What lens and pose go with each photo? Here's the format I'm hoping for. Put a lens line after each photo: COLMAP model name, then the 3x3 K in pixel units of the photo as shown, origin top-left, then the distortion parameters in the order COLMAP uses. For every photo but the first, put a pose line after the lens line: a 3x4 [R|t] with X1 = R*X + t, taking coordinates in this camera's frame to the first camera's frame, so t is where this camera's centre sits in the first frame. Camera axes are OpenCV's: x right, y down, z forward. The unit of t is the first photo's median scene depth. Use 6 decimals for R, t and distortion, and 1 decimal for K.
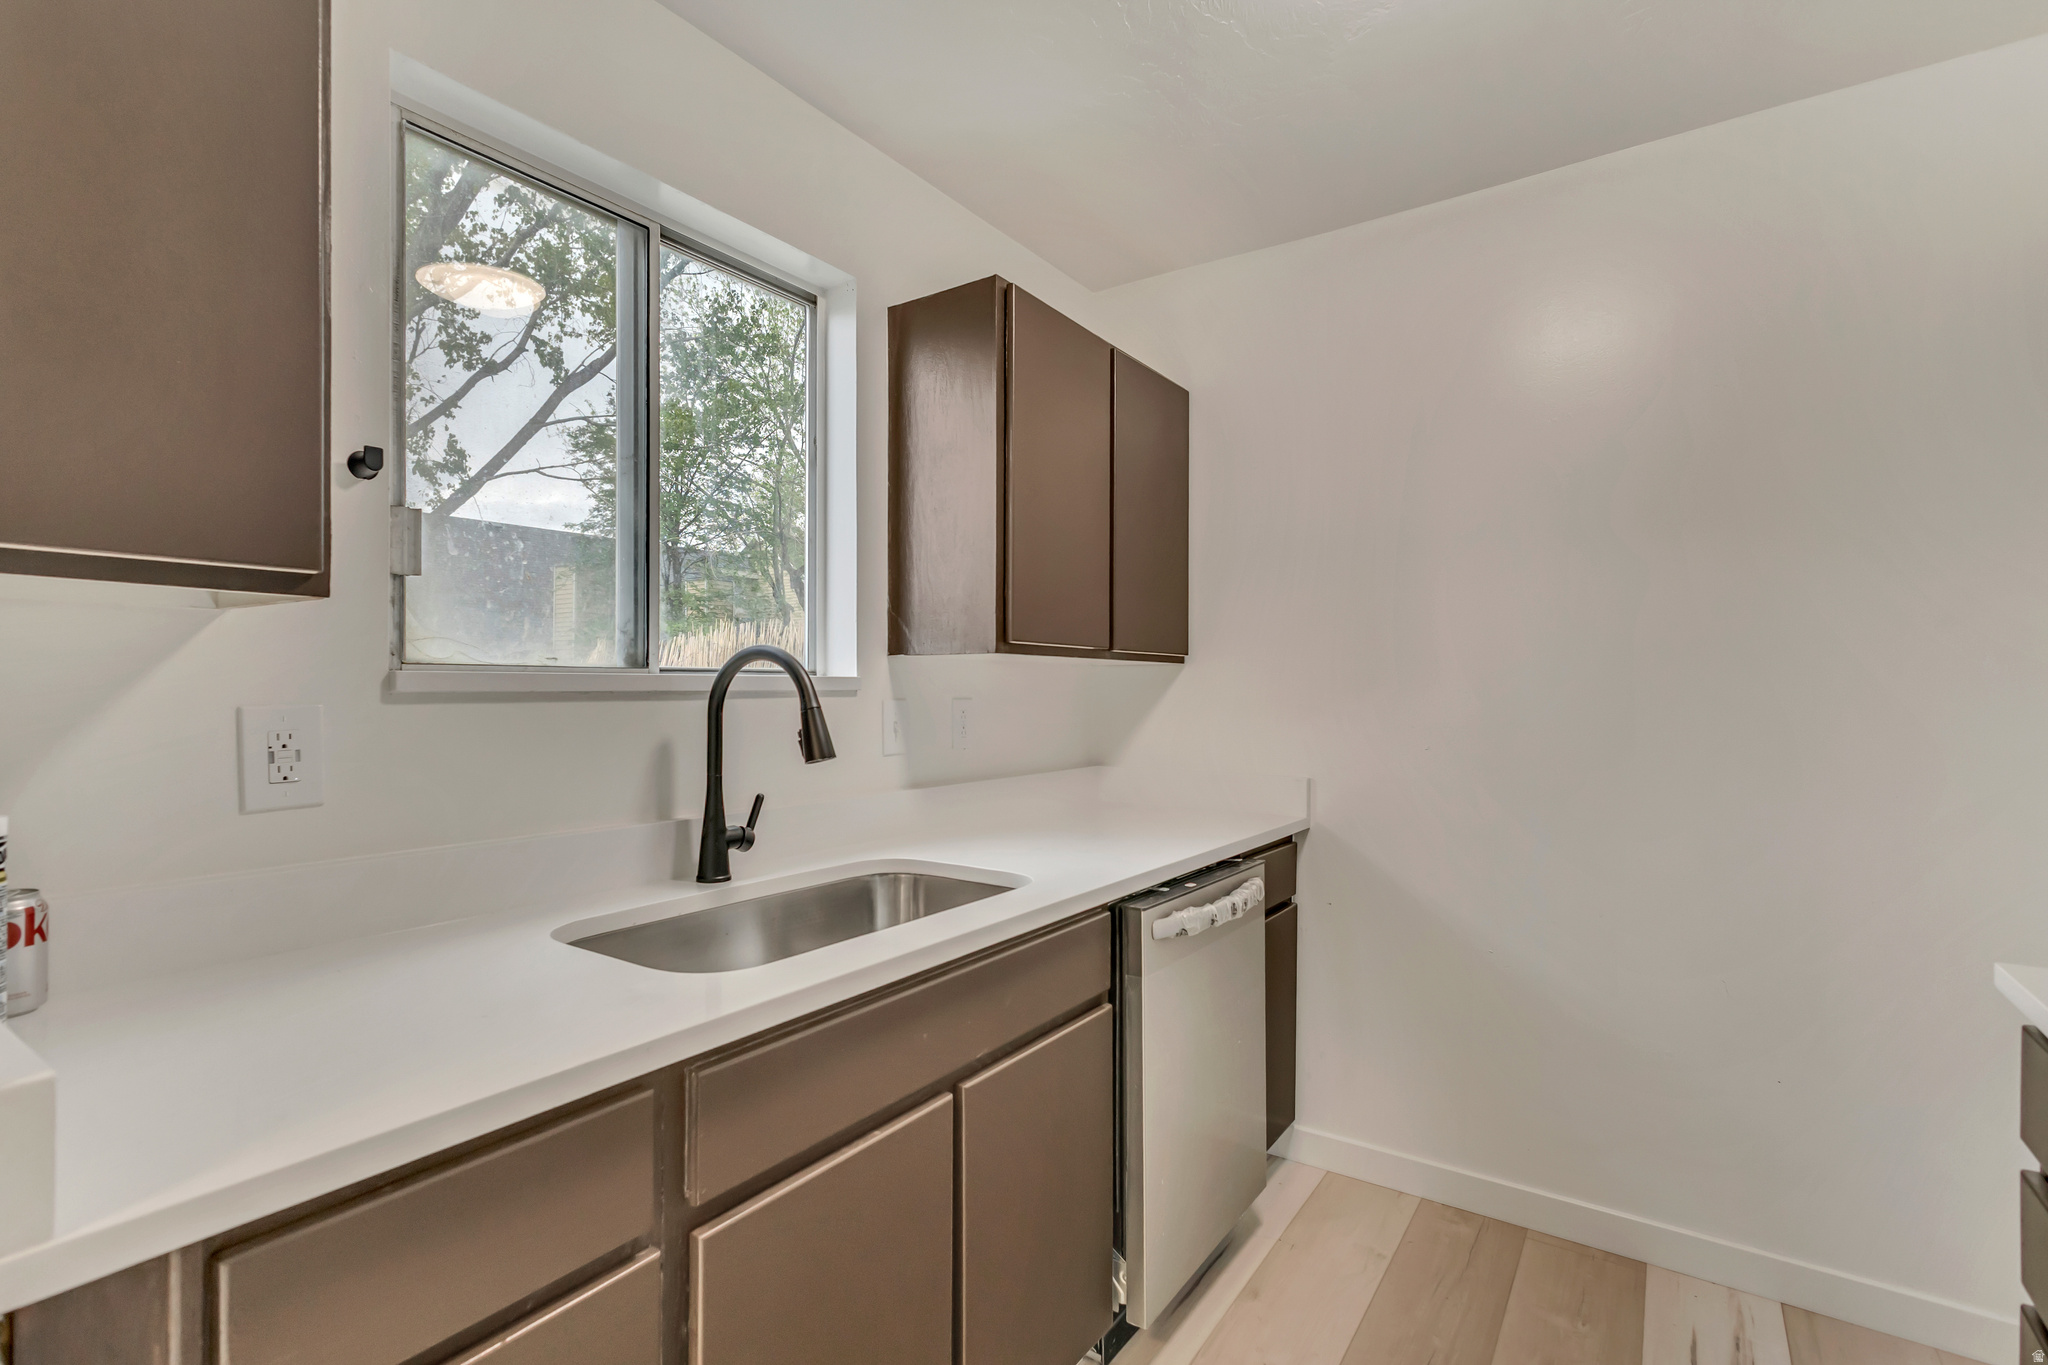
lens RADIAL K [[950.5, 0, 1017.1], [0, 950.5, 682.3], [0, 0, 1]] dist [0.009482, -0.000392]
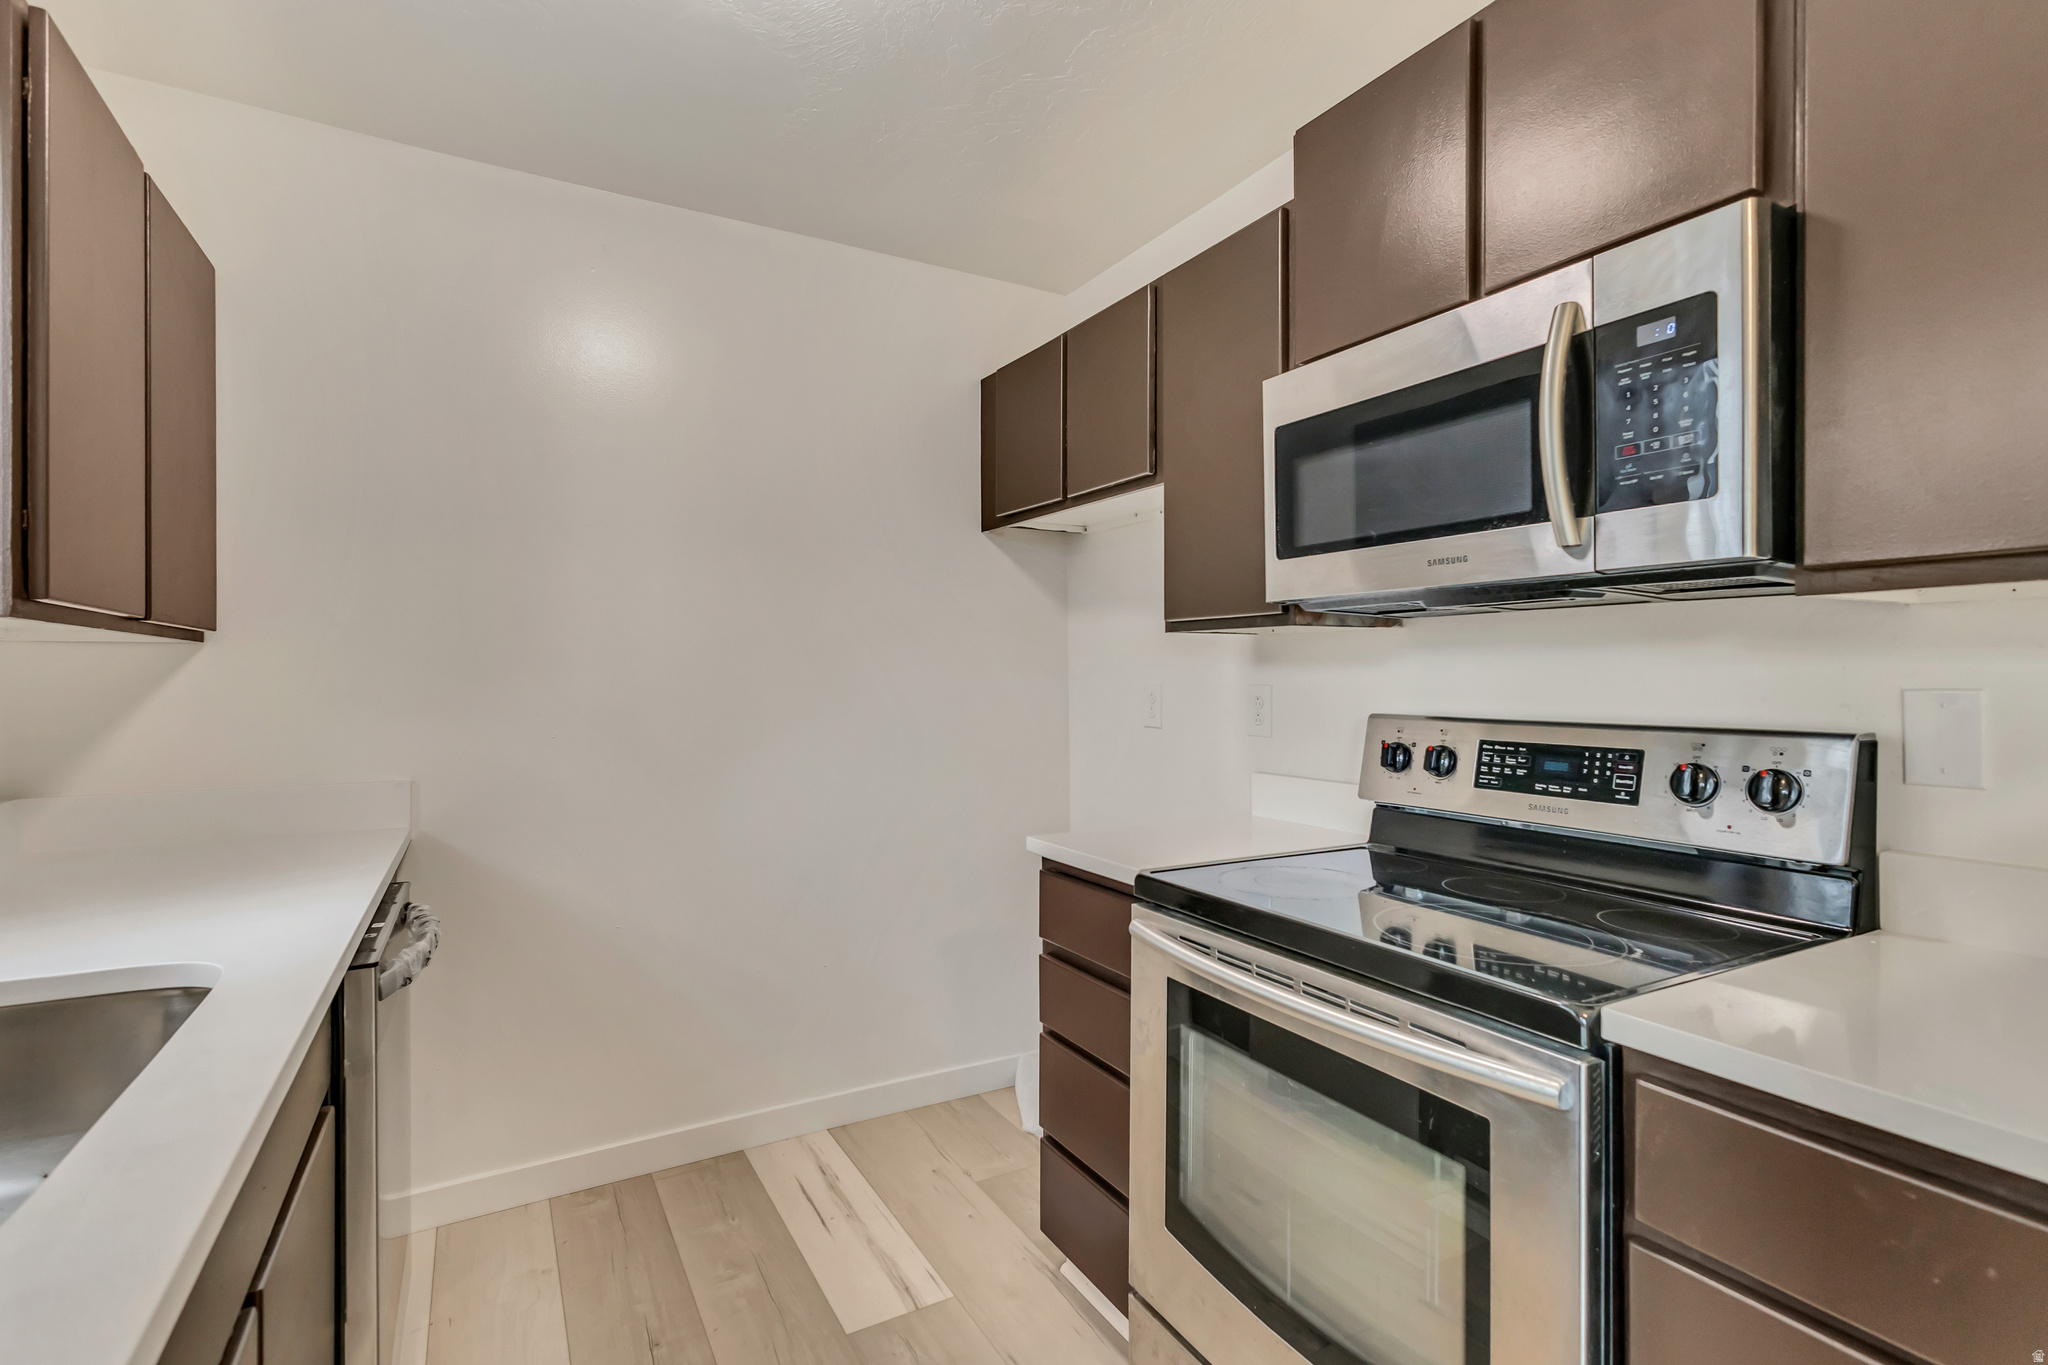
lens RADIAL K [[950.5, 0, 1016.1], [0, 950.5, 677.8], [0, 0, 1]] dist [0.009482, -0.000392]
pose [[0.440831, -0.006611, 0.897566, -0.256614], [-0.000149, 0.999972, 0.007438, 0.001813], [-0.897590, -0.003412, 0.440818, 0.156564]]
